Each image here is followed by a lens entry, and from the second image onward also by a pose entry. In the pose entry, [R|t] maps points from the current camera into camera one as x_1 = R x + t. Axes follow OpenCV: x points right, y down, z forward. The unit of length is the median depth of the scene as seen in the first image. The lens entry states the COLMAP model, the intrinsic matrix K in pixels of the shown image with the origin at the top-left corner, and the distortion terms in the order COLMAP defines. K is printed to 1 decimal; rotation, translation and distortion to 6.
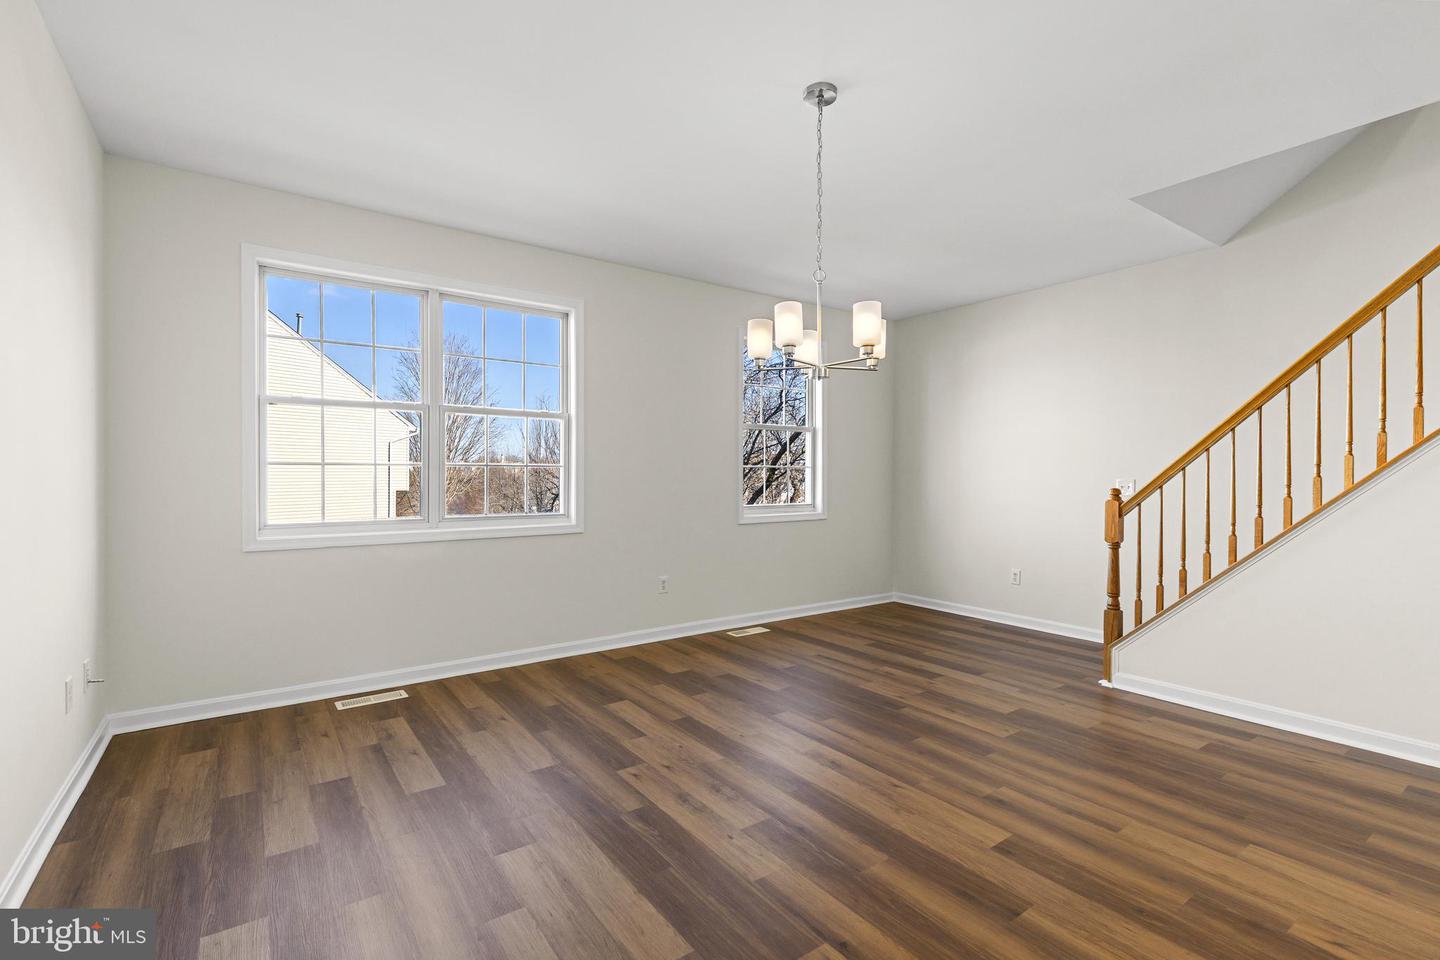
lens RADIAL K [[646.0, 0, 716.6], [0, 646.0, 479.6], [0, 0, 1]] dist [0.002955, -0.000350]
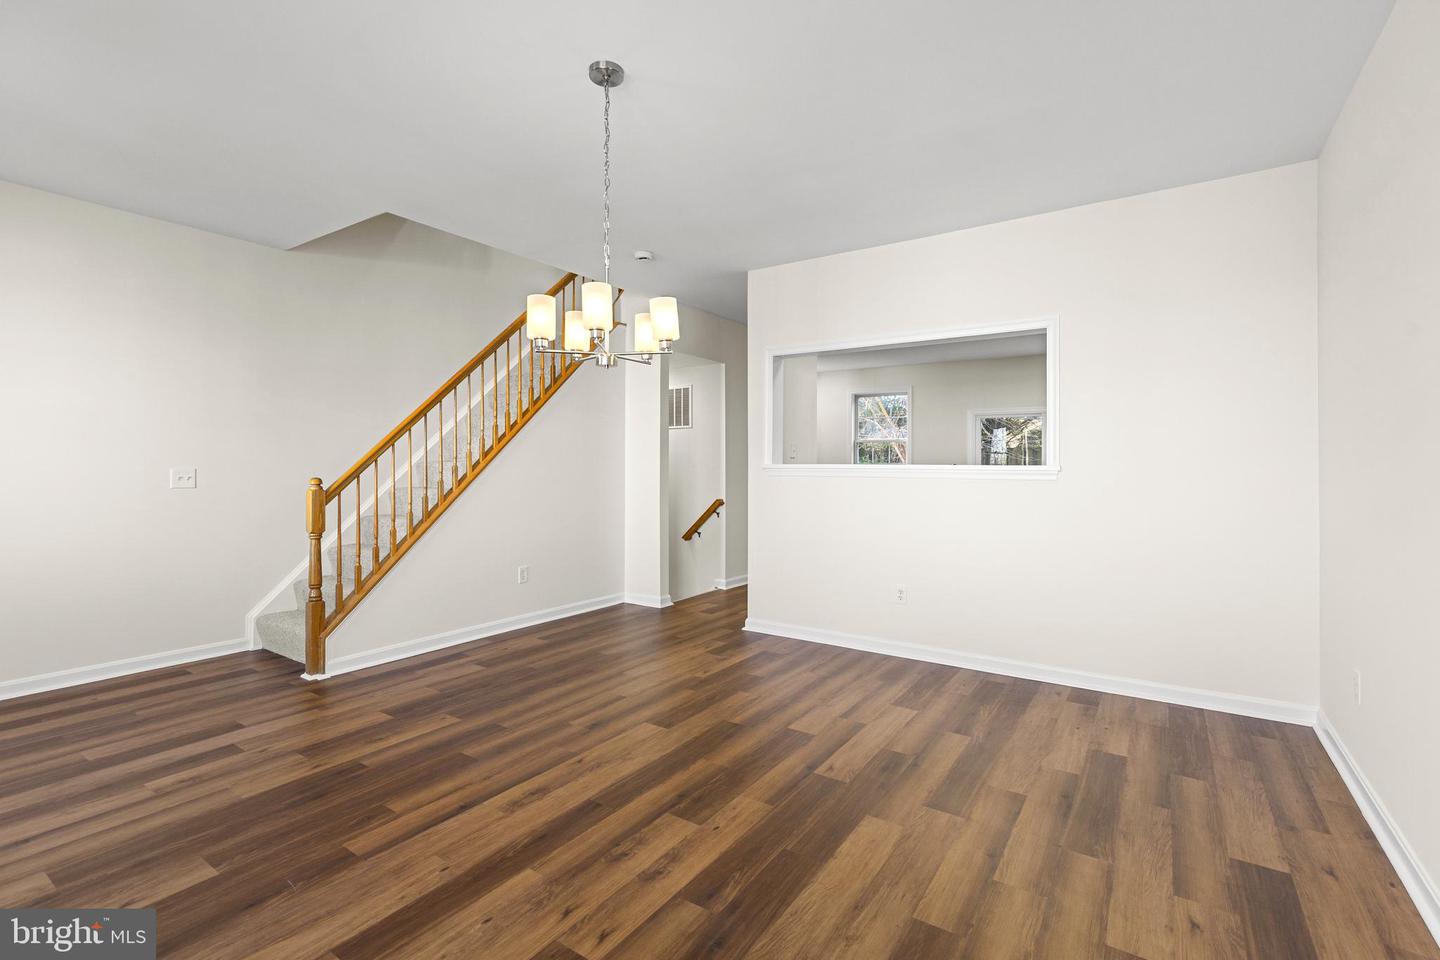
lens RADIAL K [[646.0, 0, 716.3], [0, 646.0, 469.7], [0, 0, 1]] dist [0.002955, -0.000350]
pose [[-0.335134, -0.009070, 0.942127, -0.671530], [0.003782, 0.999933, 0.010972, -0.011137], [-0.942163, 0.007241, -0.335077, 0.972020]]
